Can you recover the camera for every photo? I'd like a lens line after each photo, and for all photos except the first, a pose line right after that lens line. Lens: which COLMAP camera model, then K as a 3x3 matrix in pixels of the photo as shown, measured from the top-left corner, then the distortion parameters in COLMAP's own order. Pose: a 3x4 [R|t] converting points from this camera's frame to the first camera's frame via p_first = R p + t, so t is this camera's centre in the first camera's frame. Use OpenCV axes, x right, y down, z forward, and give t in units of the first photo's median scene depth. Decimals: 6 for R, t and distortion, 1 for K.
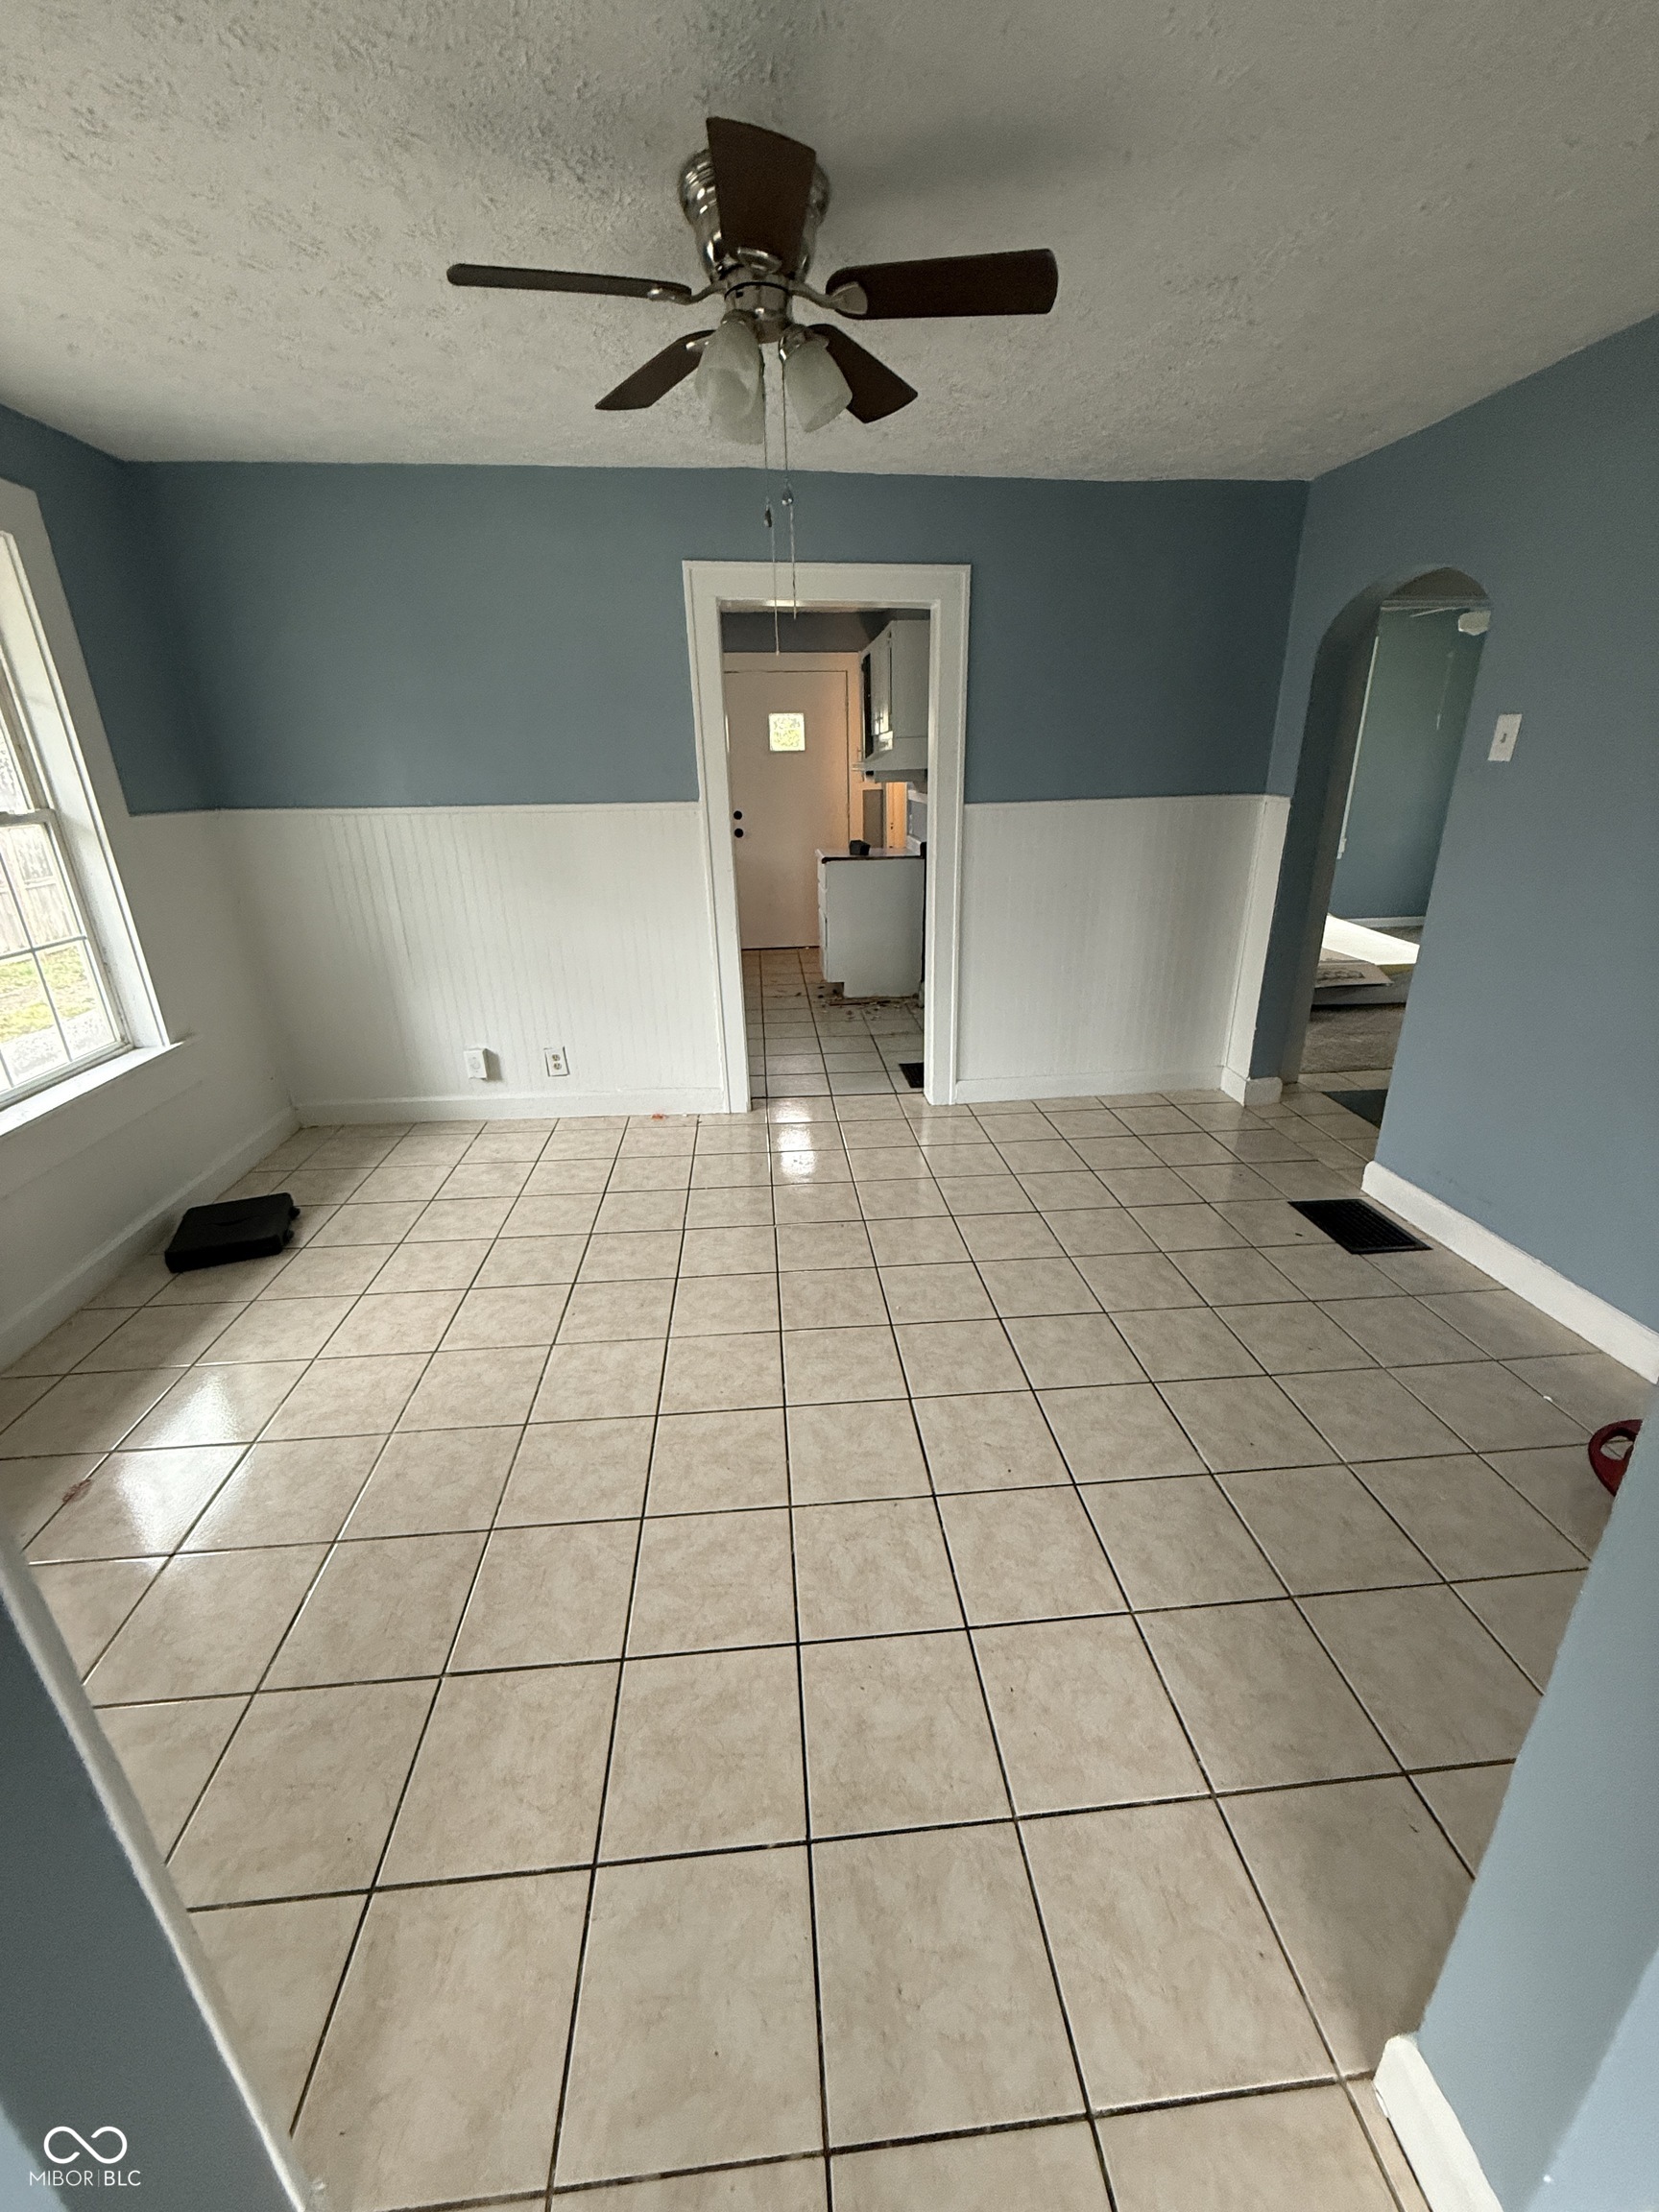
lens RADIAL K [[879.6, 0, 831.2], [0, 879.6, 1099.1], [0, 0, 1]] dist [0.001533, 0.000005]
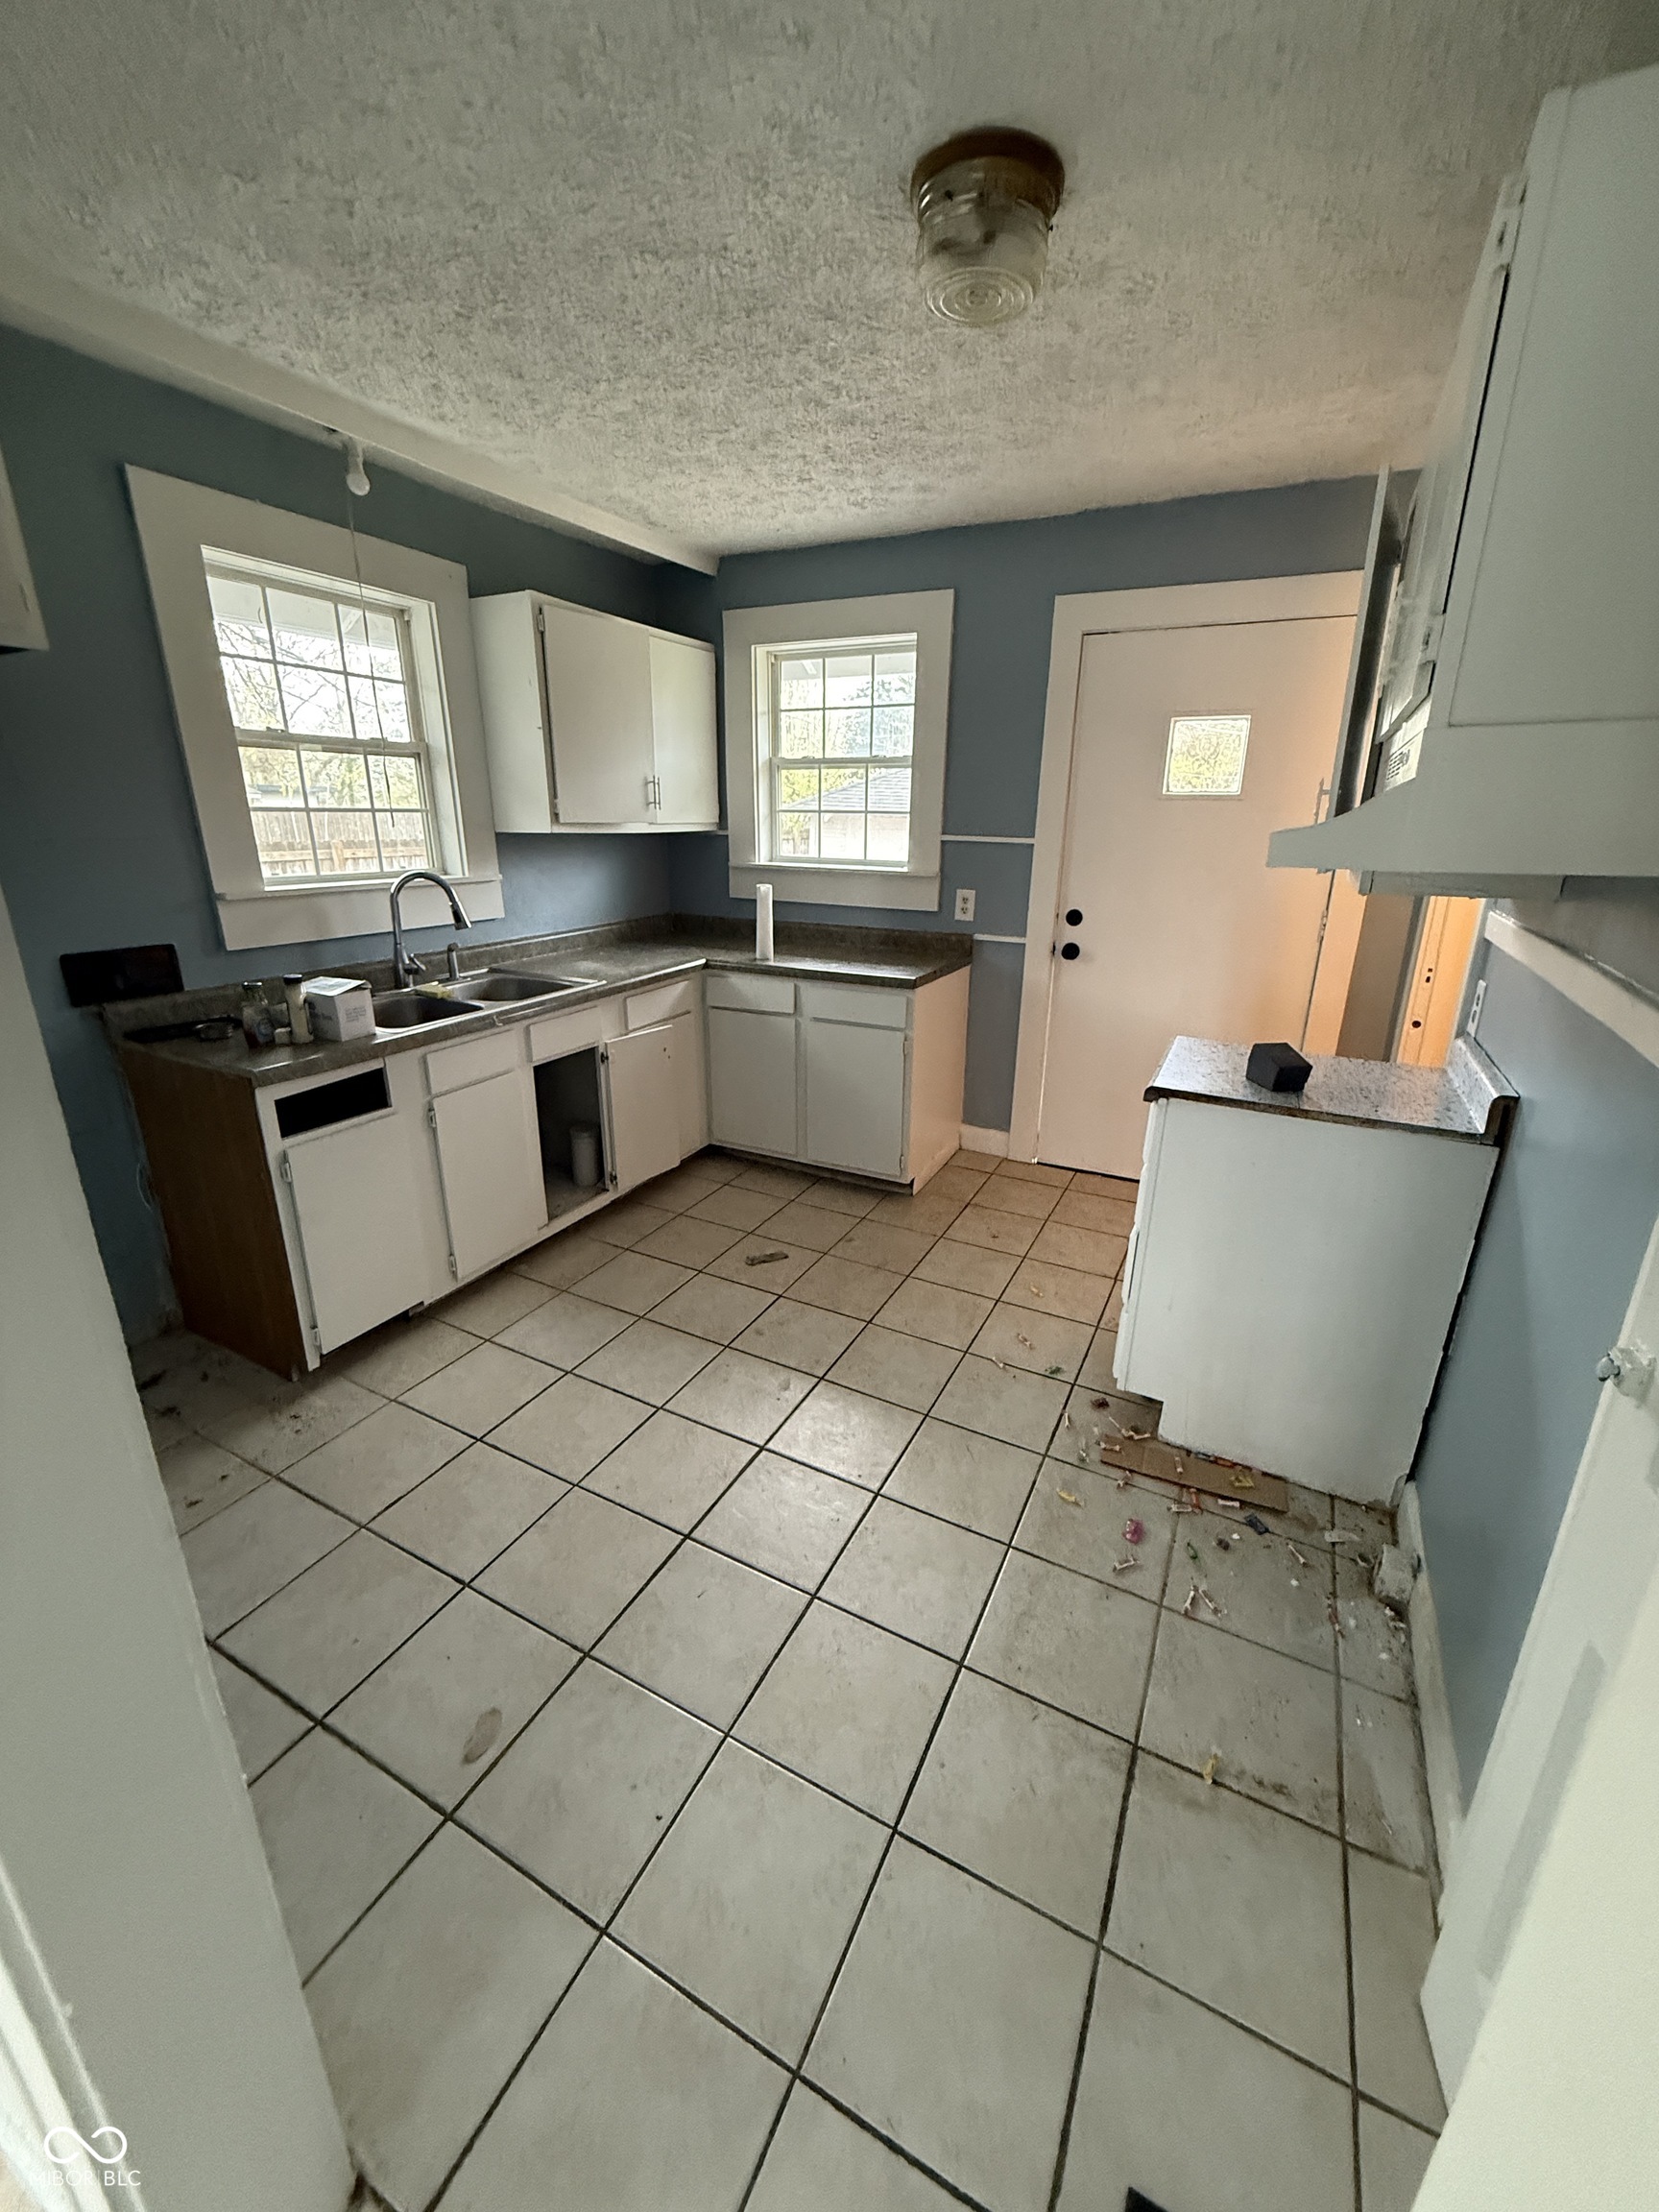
lens RADIAL K [[879.6, 0, 831.2], [0, 879.6, 1099.1], [0, 0, 1]] dist [0.001533, 0.000005]
pose [[0.848013, 0.194863, -0.492852, 0.068857], [-0.216844, 0.976122, 0.012831, -0.295129], [0.483584, 0.095991, 0.870019, 0.751961]]
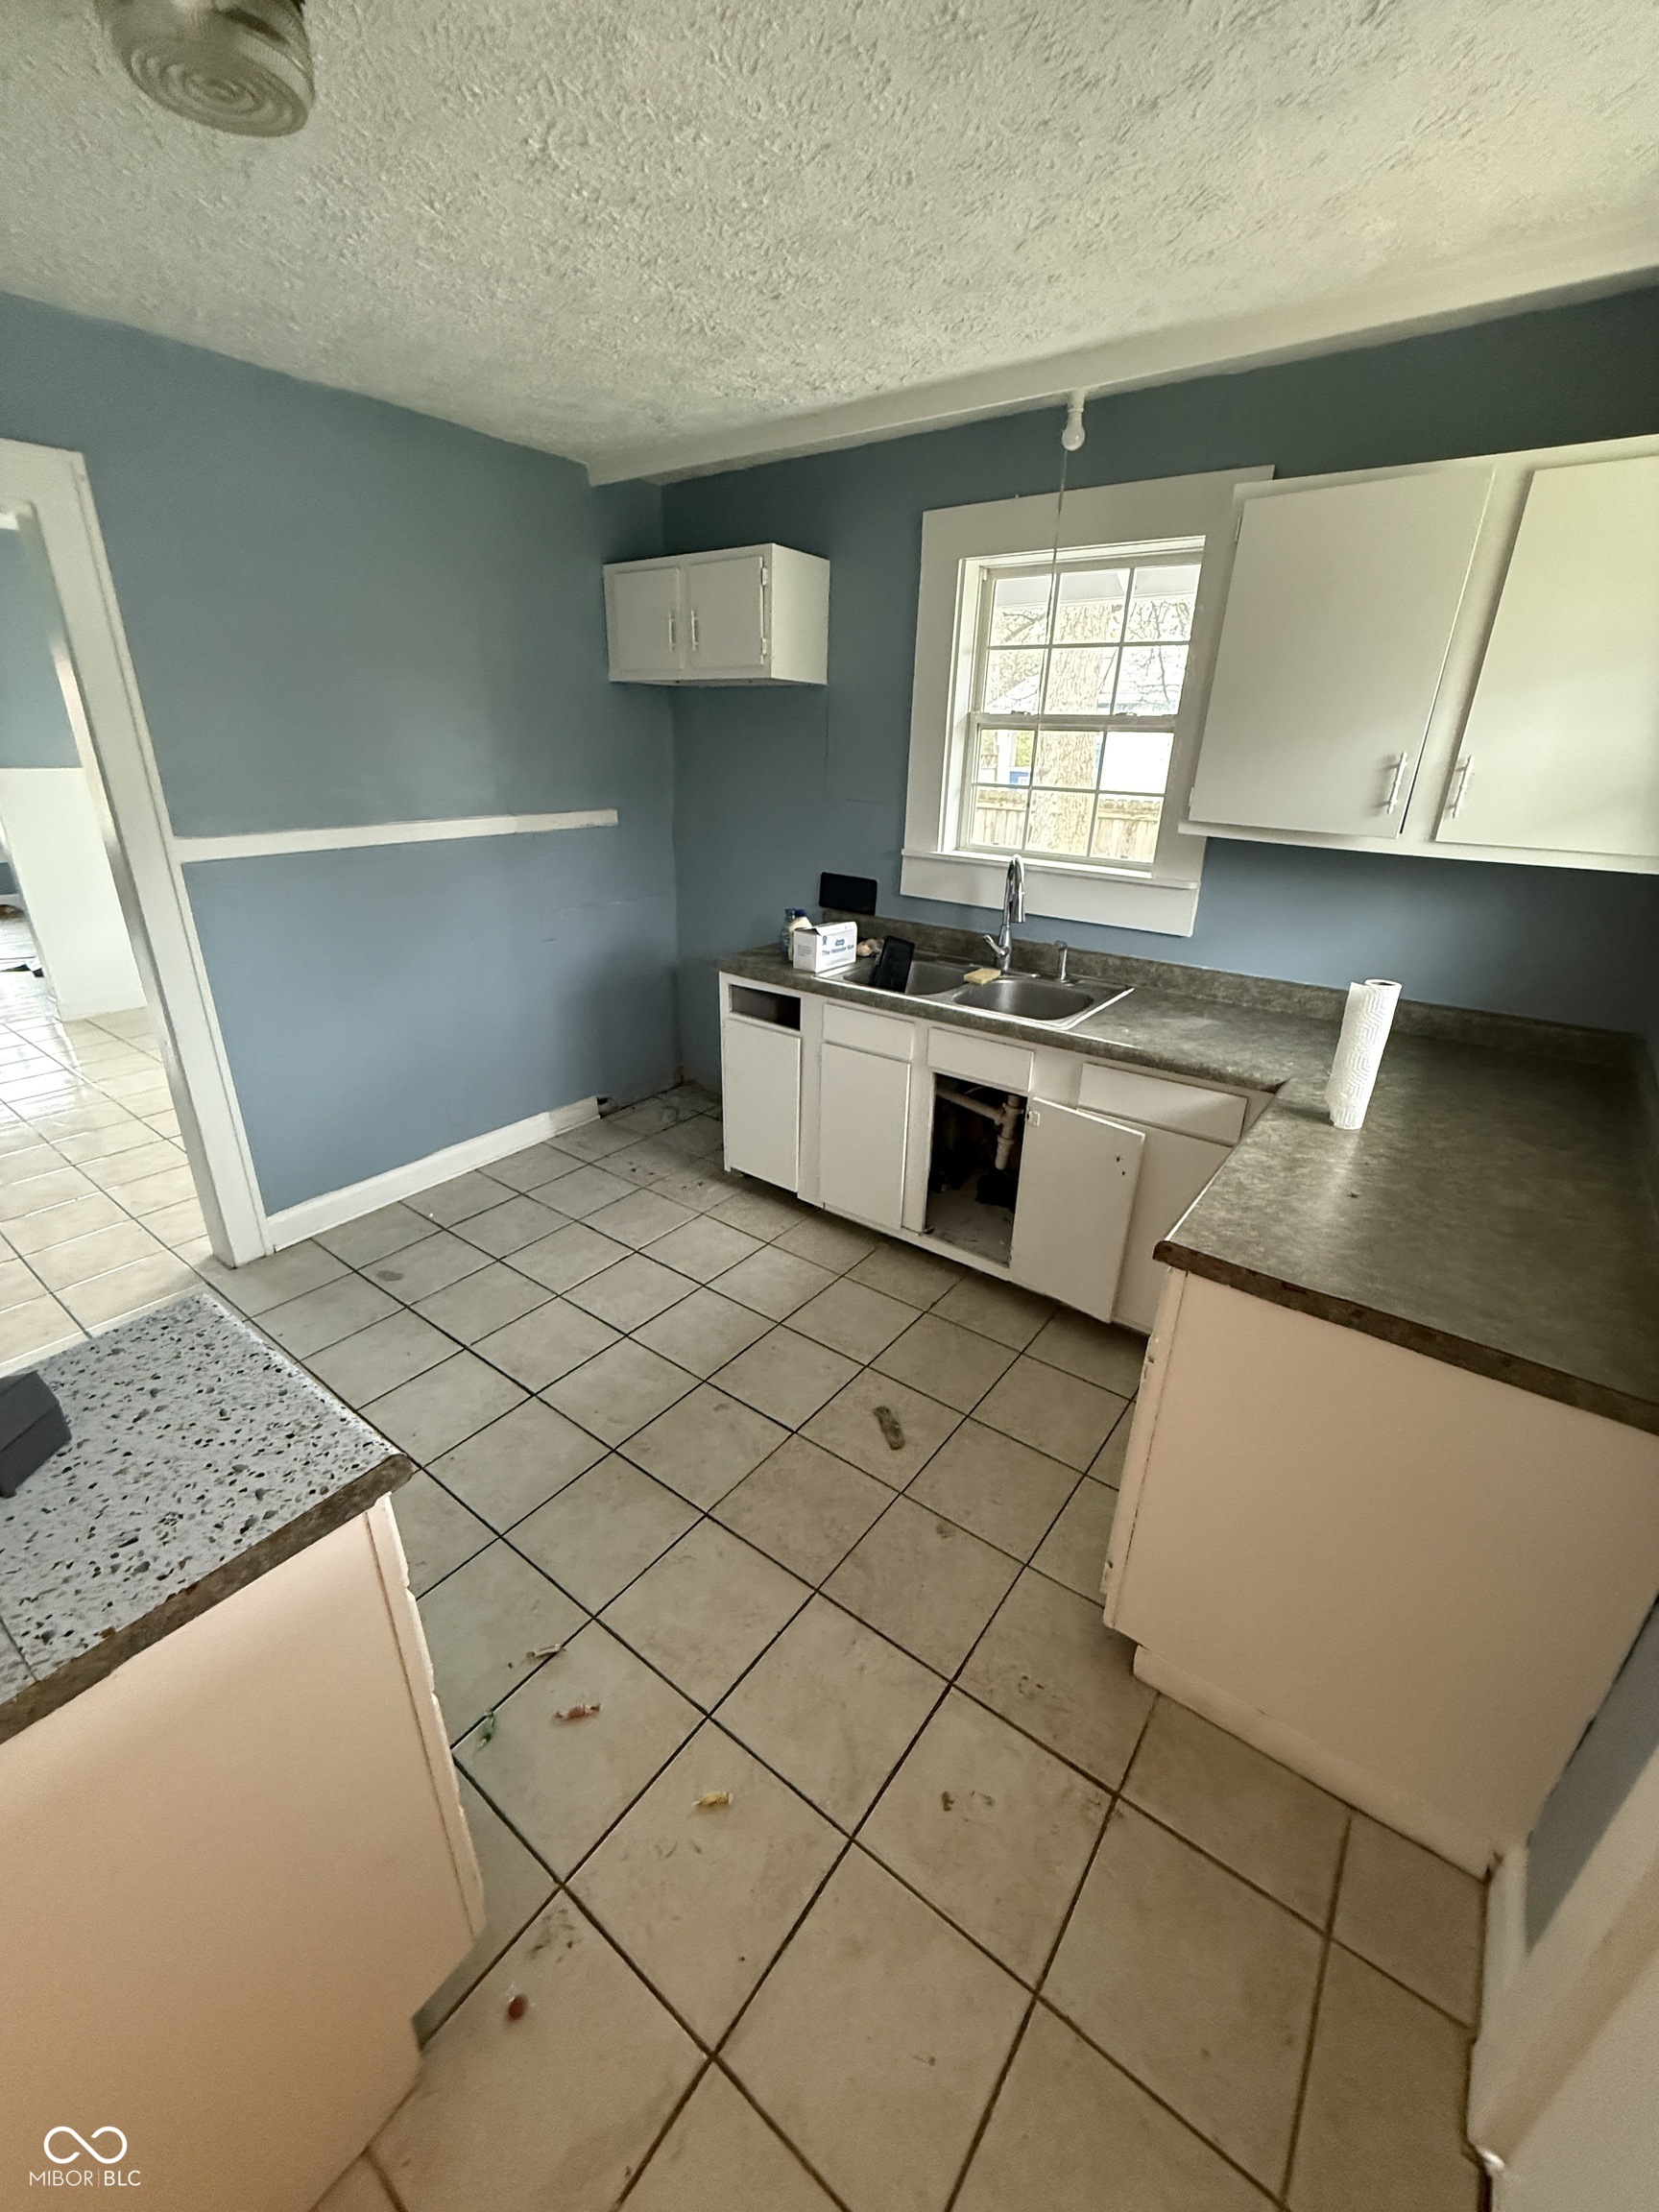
lens RADIAL K [[879.6, 0, 831.2], [0, 879.6, 1099.1], [0, 0, 1]] dist [0.001533, 0.000005]
pose [[-0.667789, 0.288277, -0.686261, 0.024545], [-0.274272, 0.761793, 0.586896, -0.569219], [0.691977, 0.580145, -0.429650, 1.397866]]
